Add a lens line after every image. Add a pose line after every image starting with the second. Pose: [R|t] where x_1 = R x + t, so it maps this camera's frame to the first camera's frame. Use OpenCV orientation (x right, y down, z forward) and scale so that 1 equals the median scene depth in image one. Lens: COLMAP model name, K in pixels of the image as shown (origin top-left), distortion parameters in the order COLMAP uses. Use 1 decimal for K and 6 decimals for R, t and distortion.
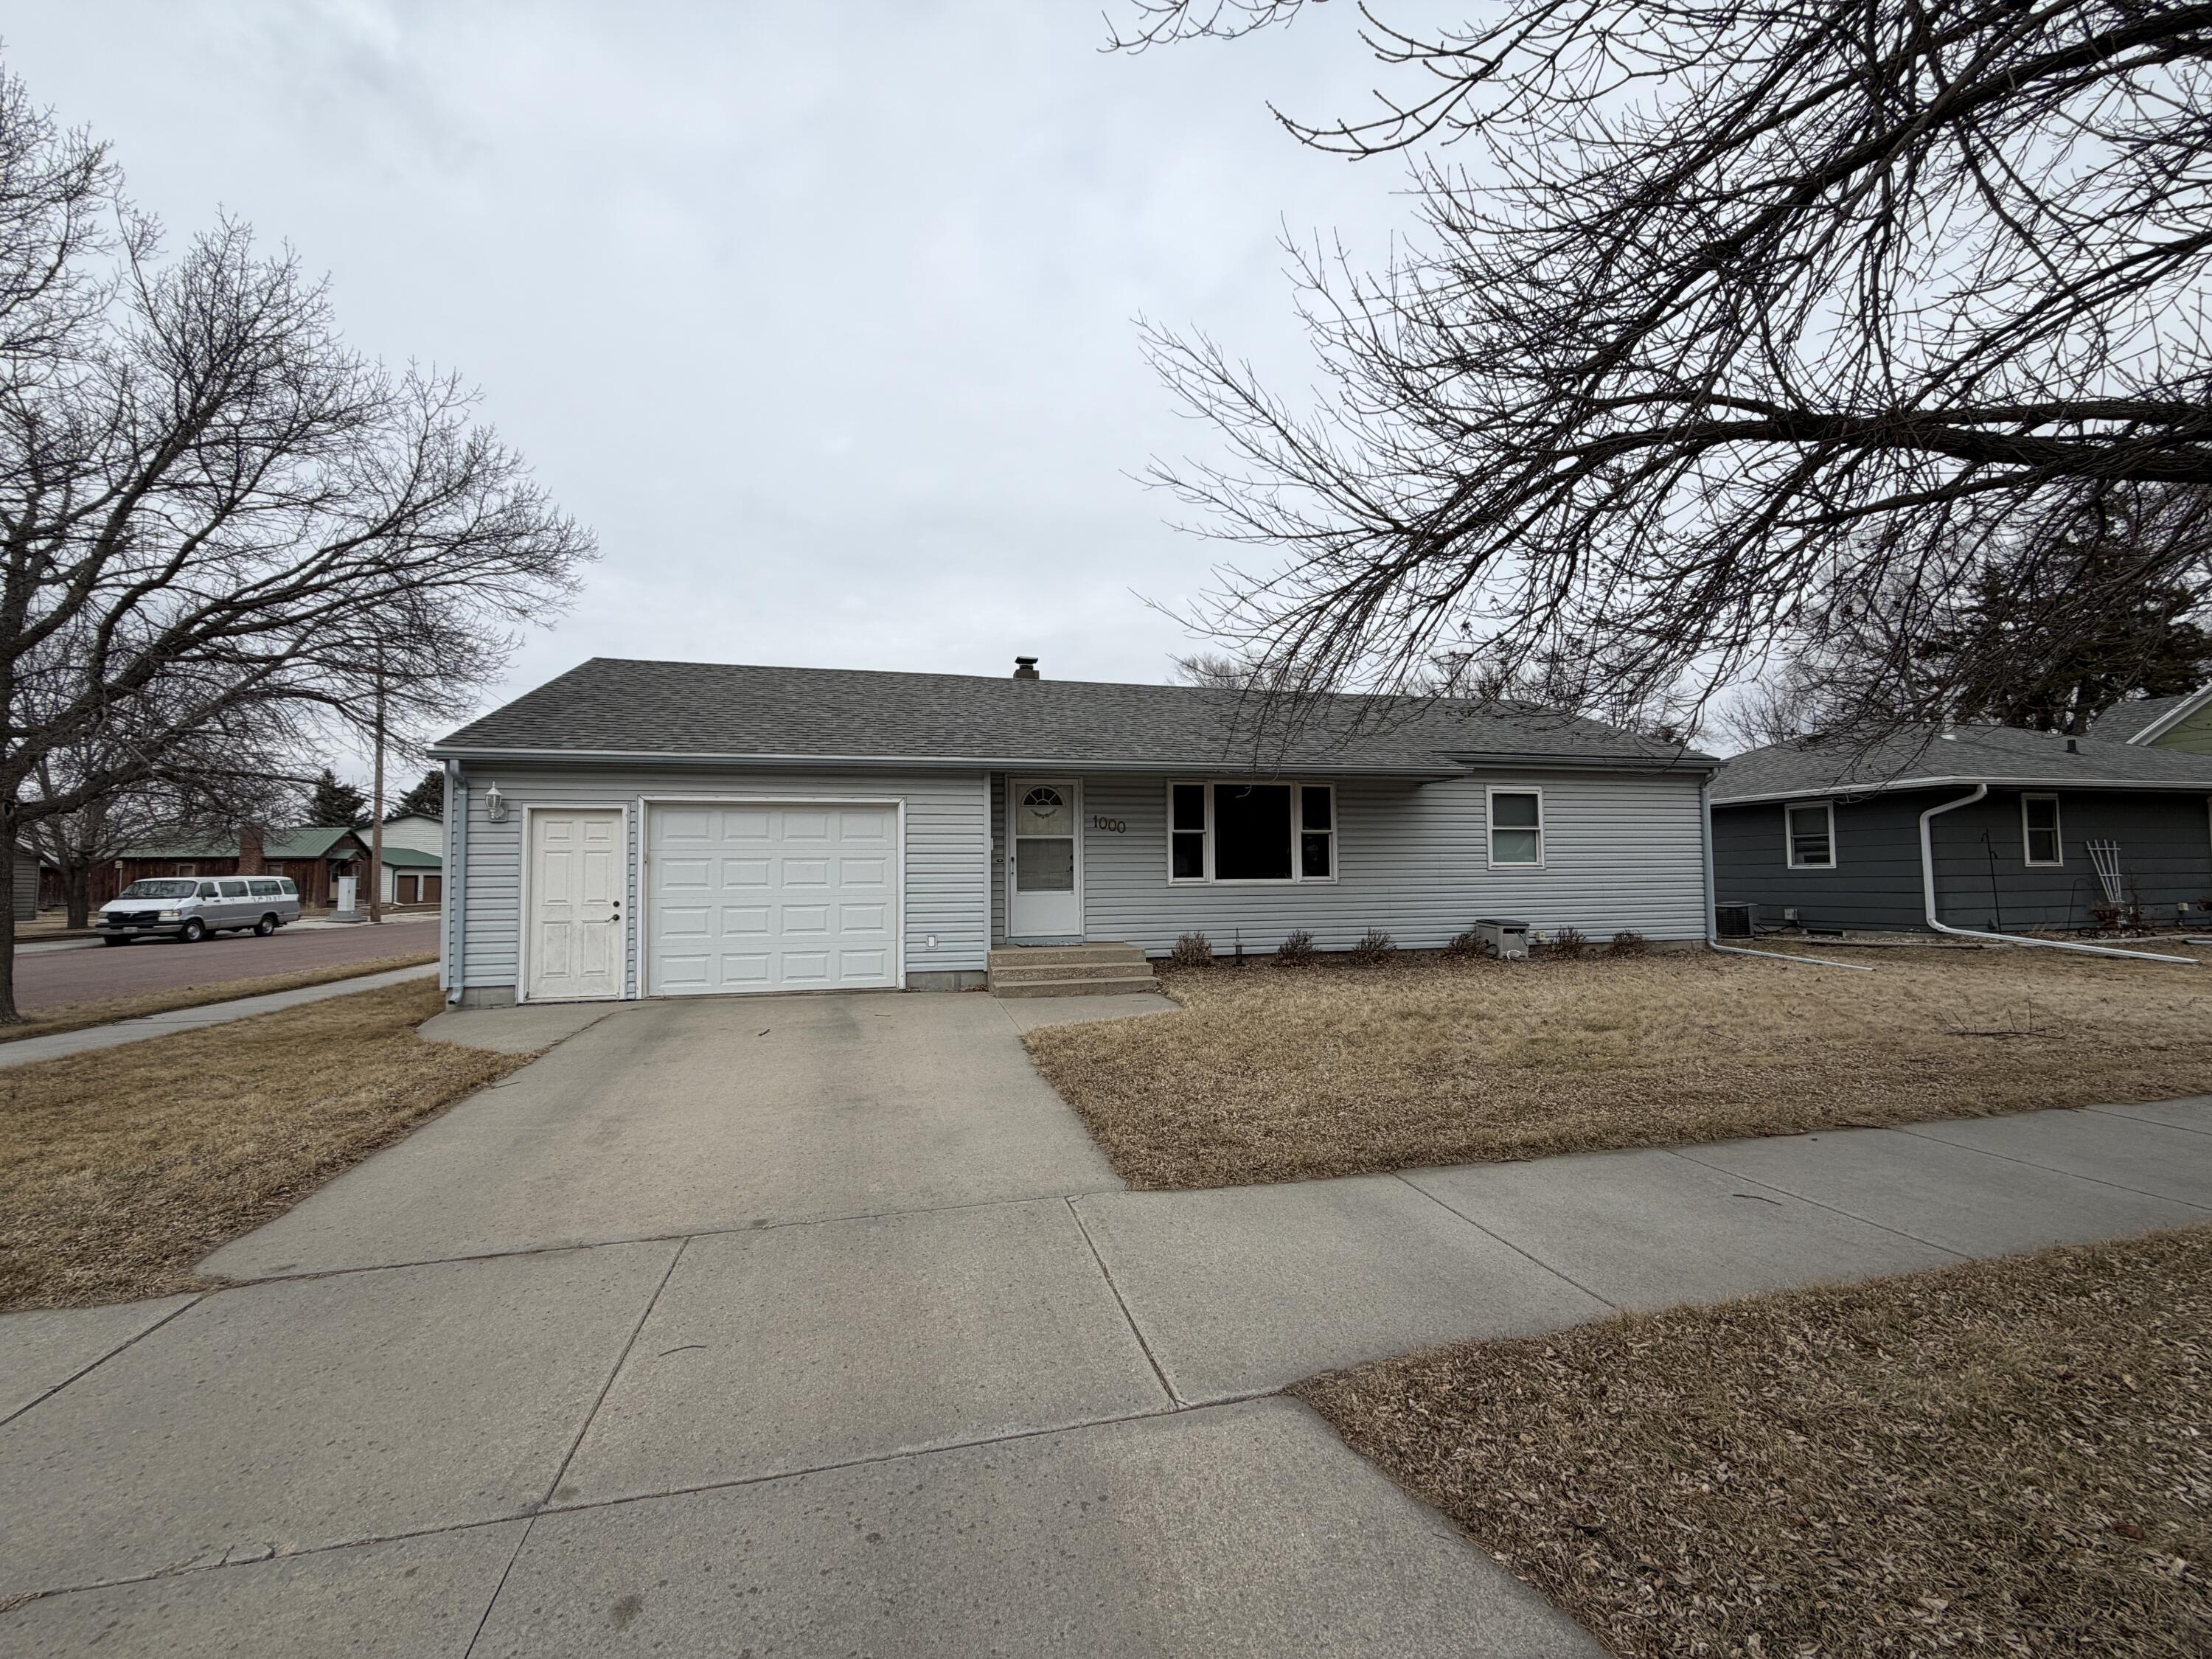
lens RADIAL K [[882.9, 0, 1099.6], [0, 882.9, 828.7], [0, 0, 1]] dist [0.000055, -0.000082]
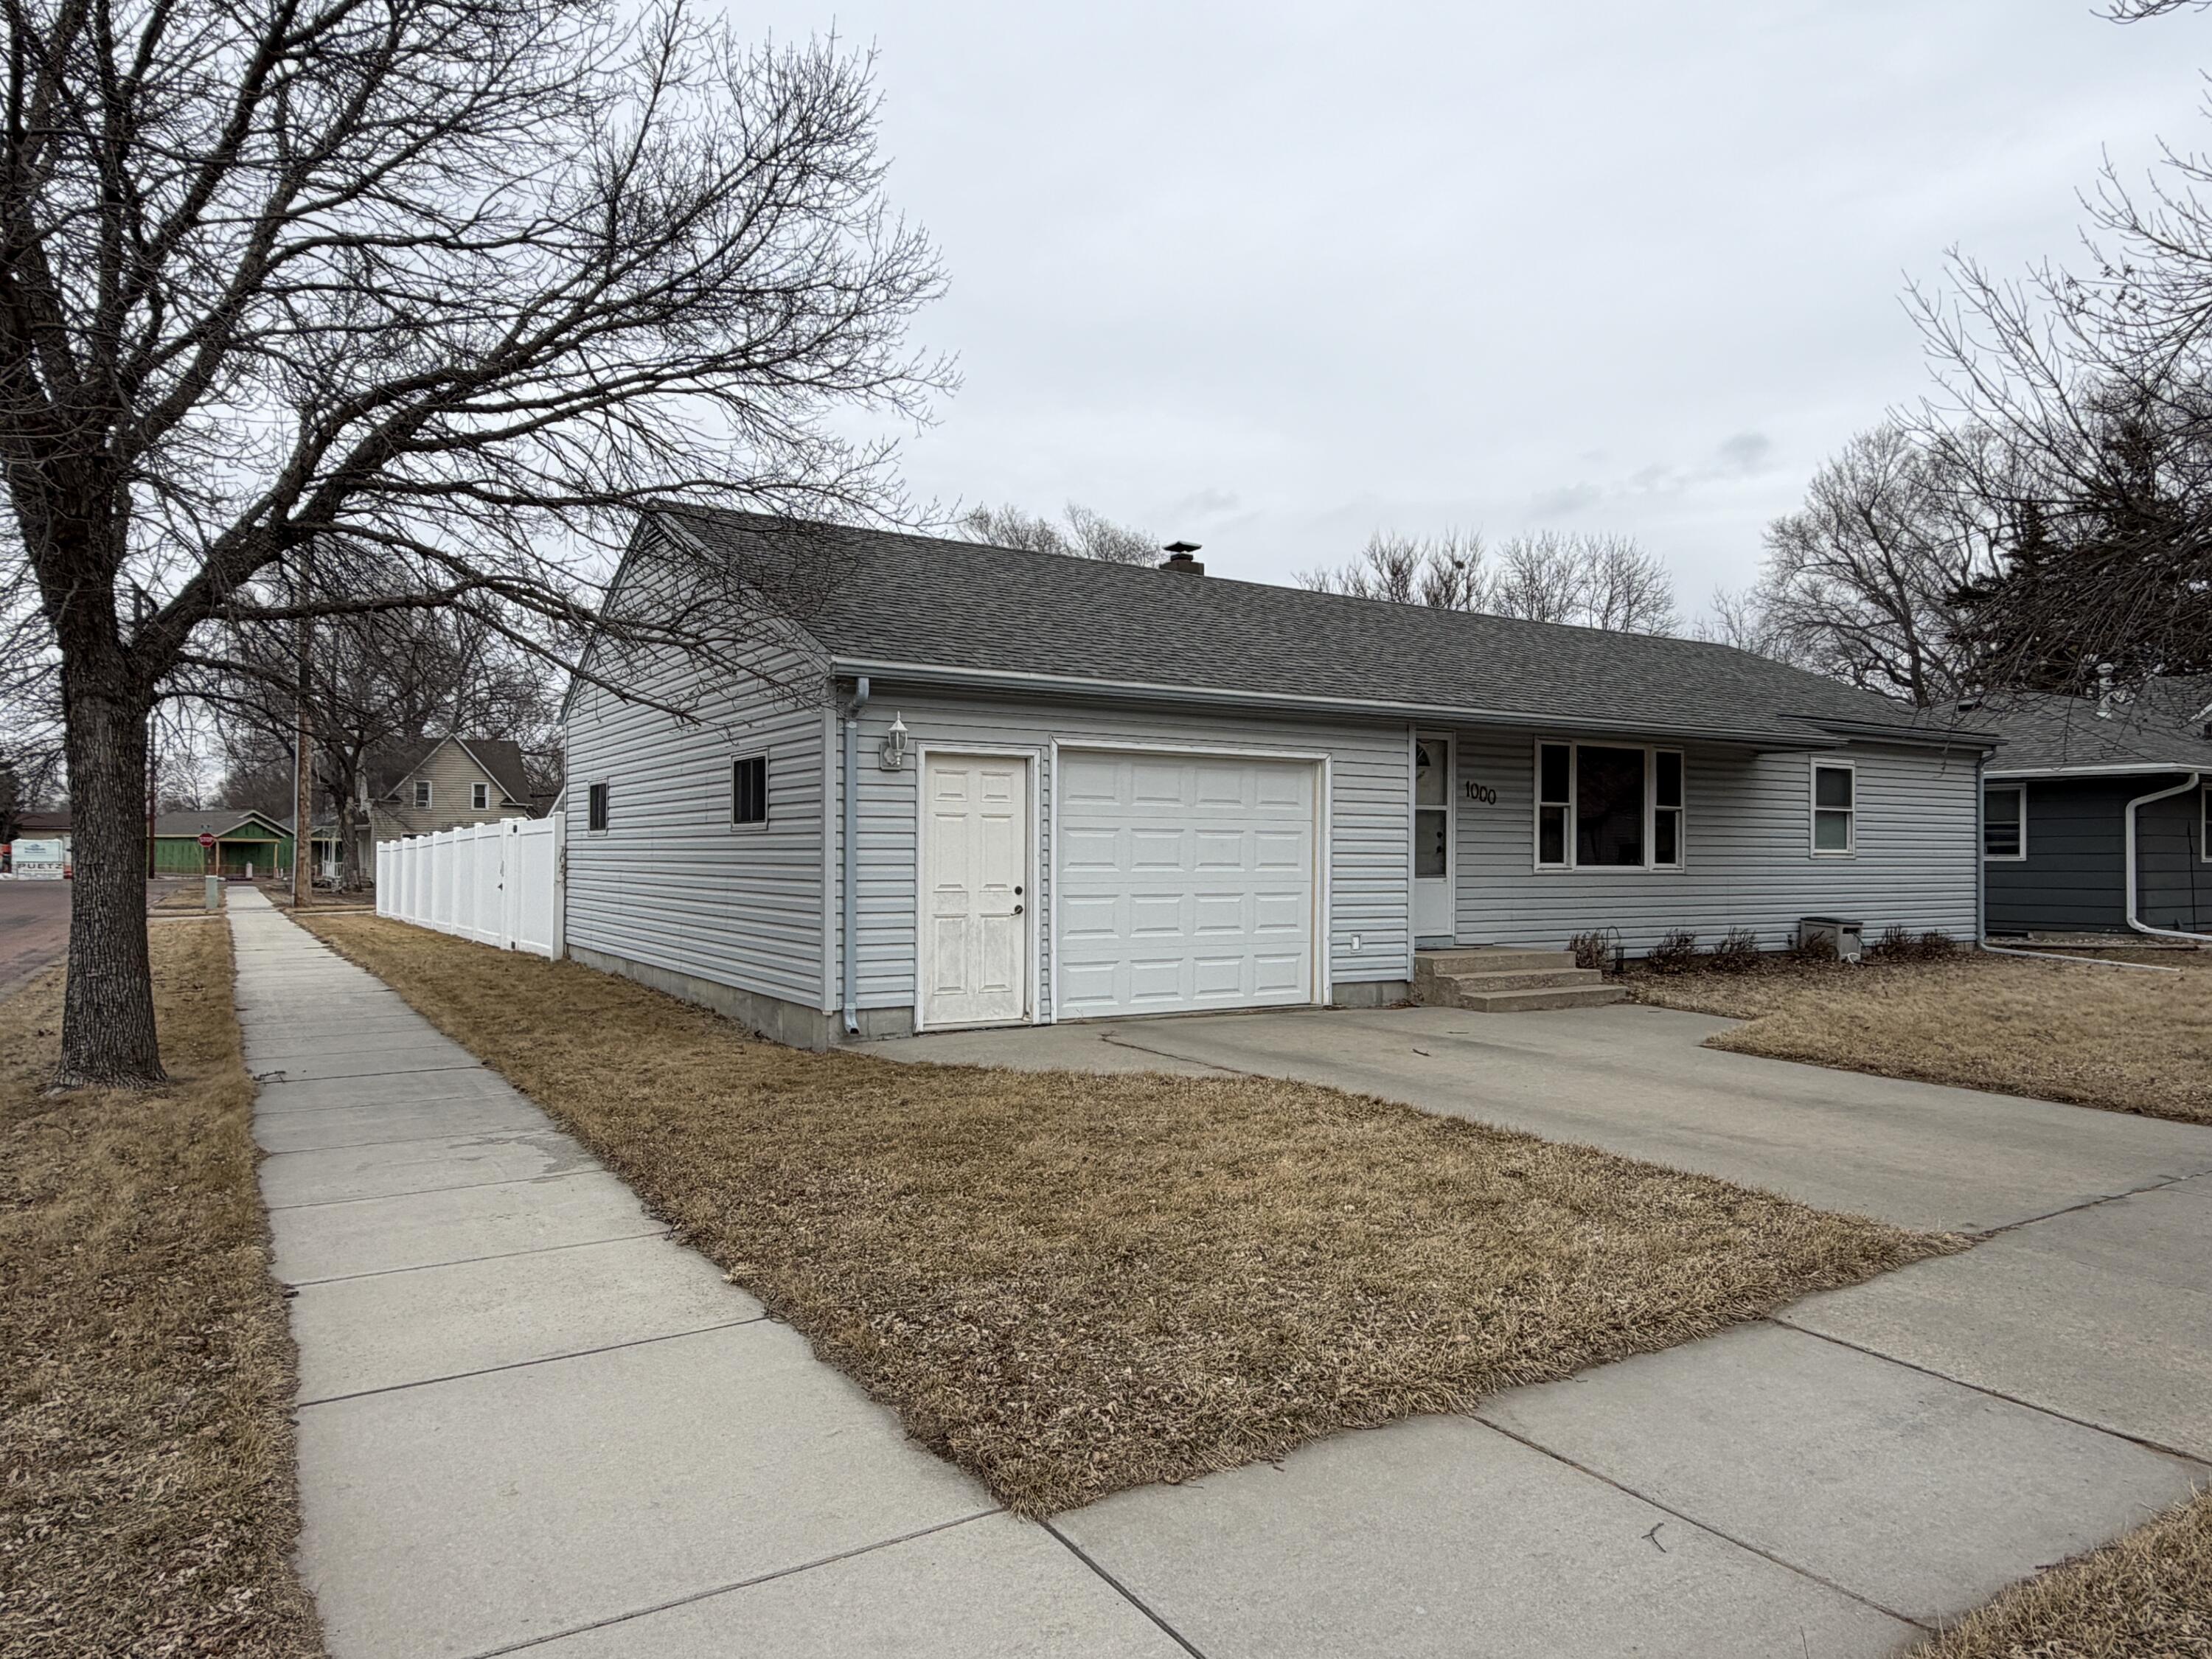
lens RADIAL K [[1430.7, 0, 1113.8], [0, 1430.7, 838.0], [0, 0, 1]] dist [0.024130, 0.008888]
pose [[0.944646, 0.019919, 0.327486, -0.694062], [-0.034415, 0.998665, 0.038529, -0.002829], [-0.326281, -0.047667, 0.944070, -0.083975]]
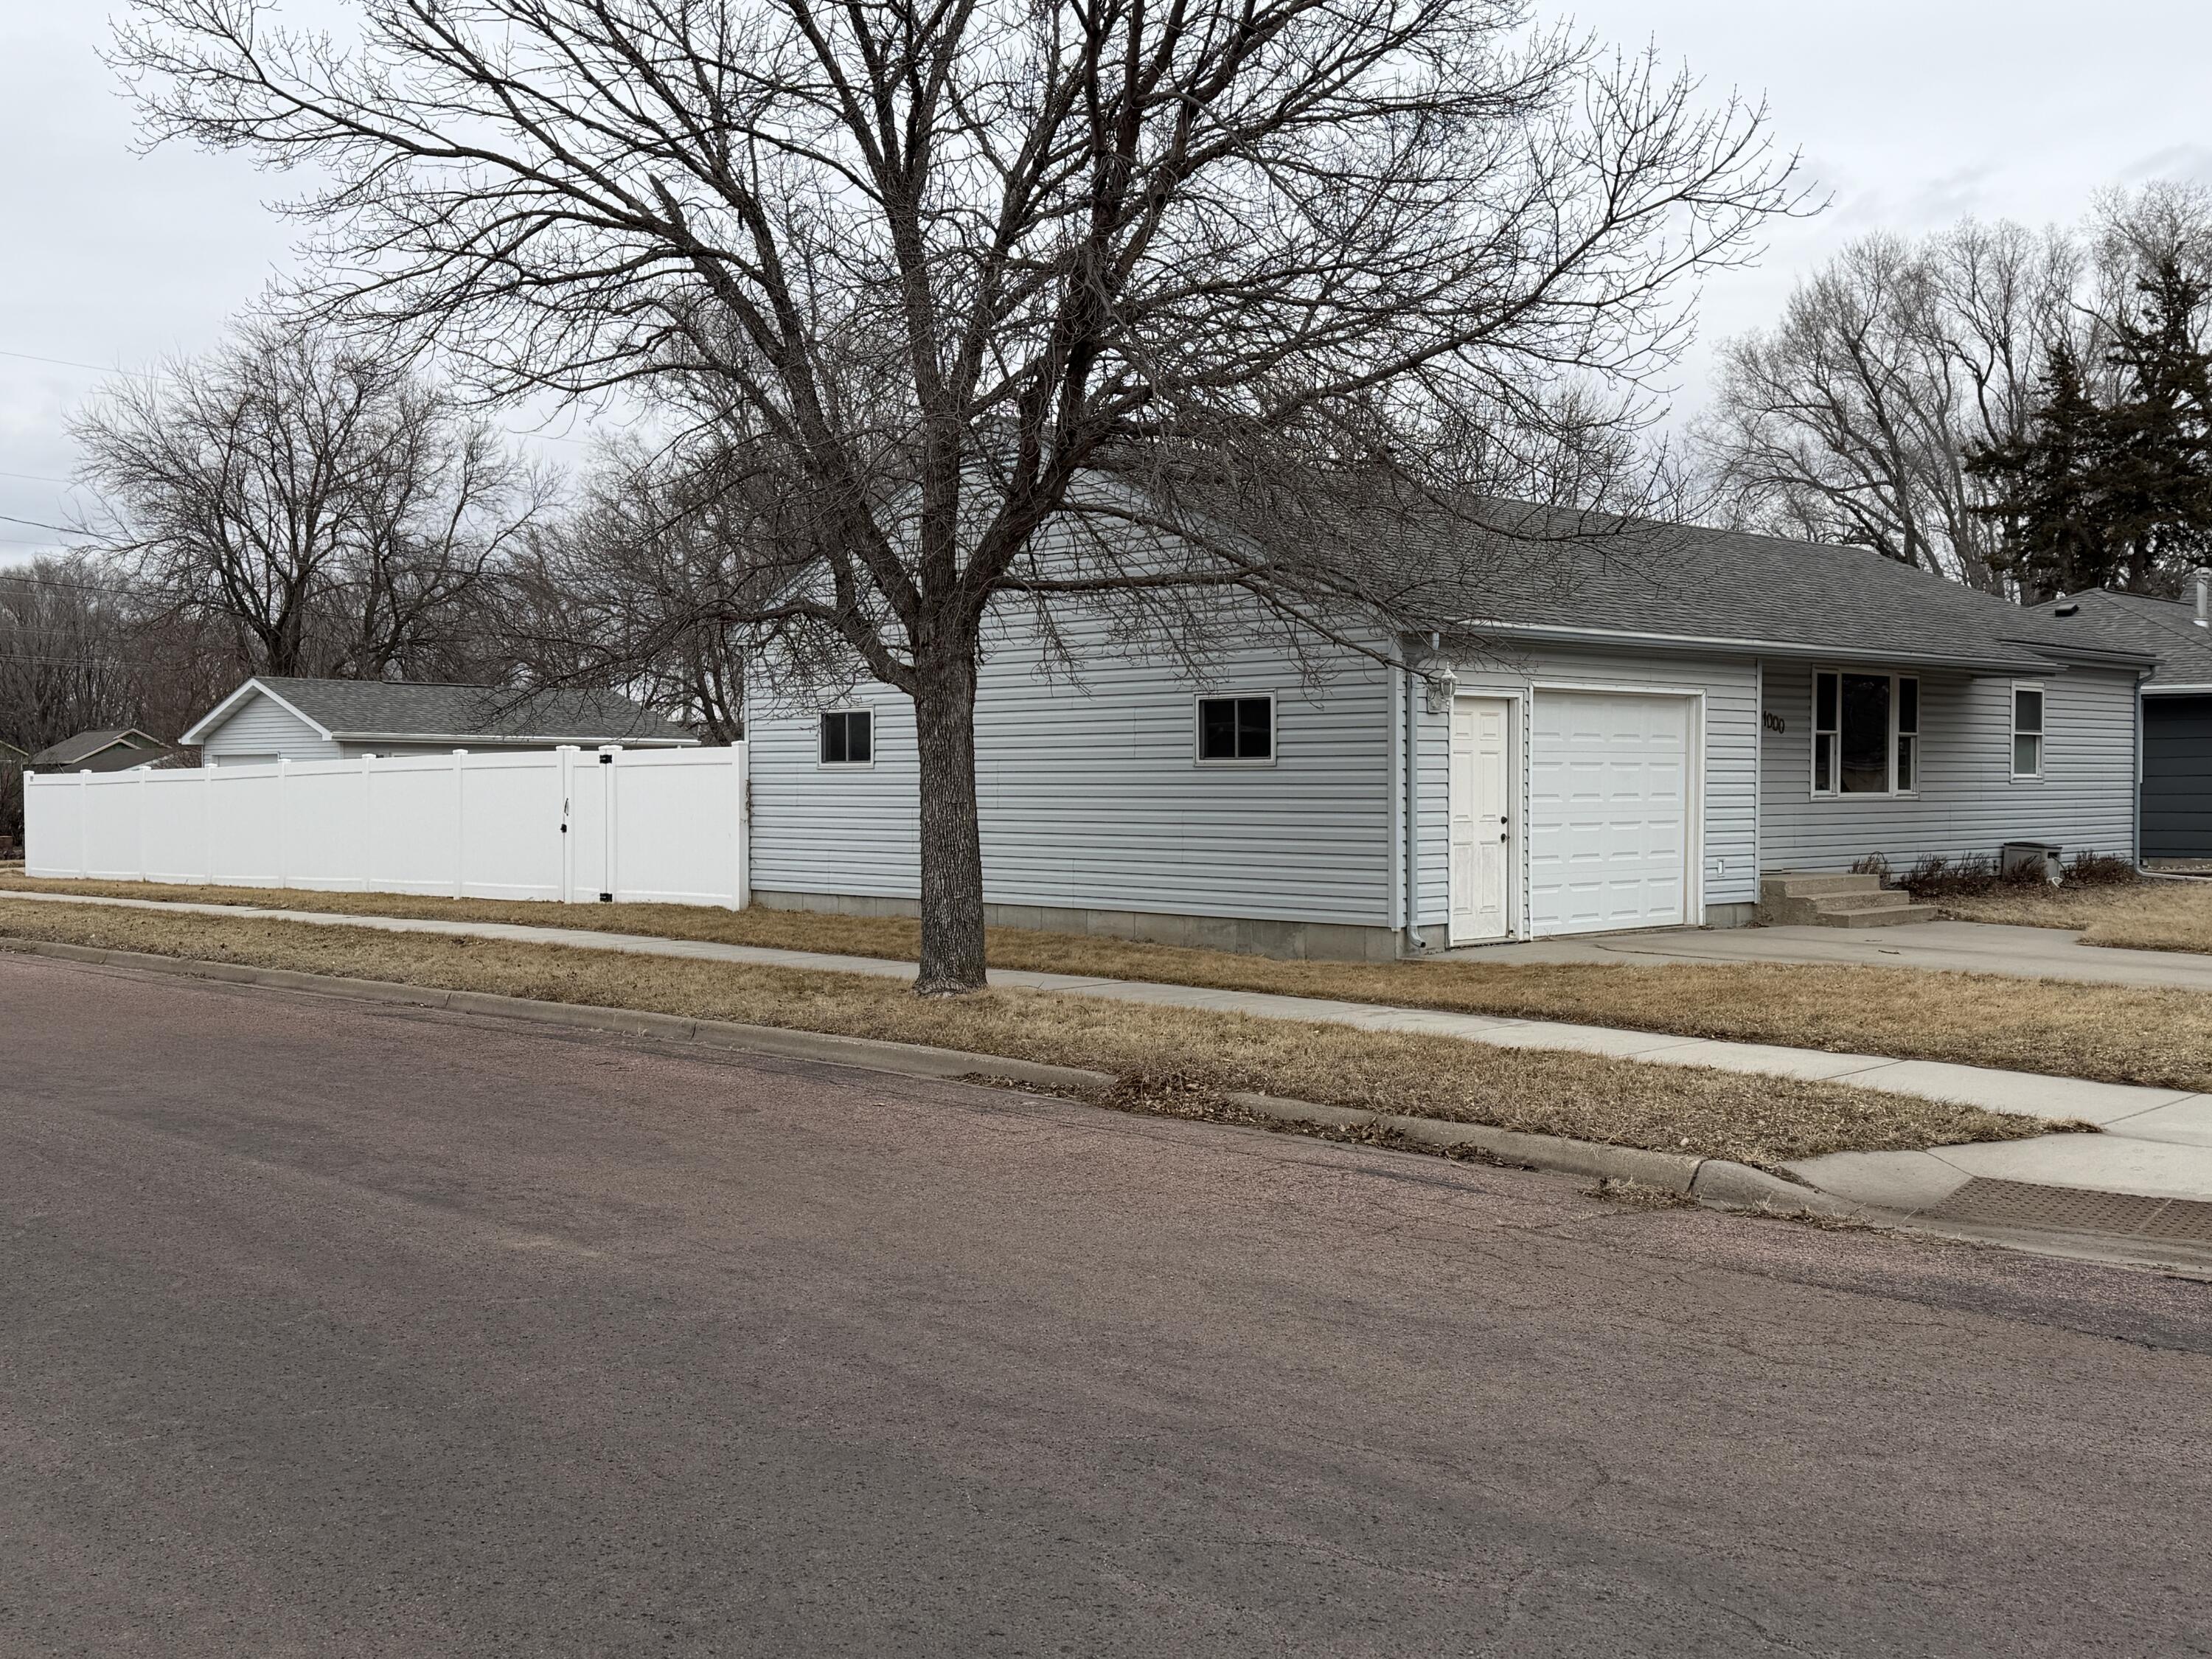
lens RADIAL K [[2203.5, 0, 1087.6], [0, 2203.5, 823.5], [0, 0, 1]] dist [0.045017, 0.000000]
pose [[0.857372, -0.000664, 0.514697, -1.513856], [-0.037472, 0.997265, 0.063706, -0.017544], [-0.513332, -0.073907, 0.855002, -0.381051]]
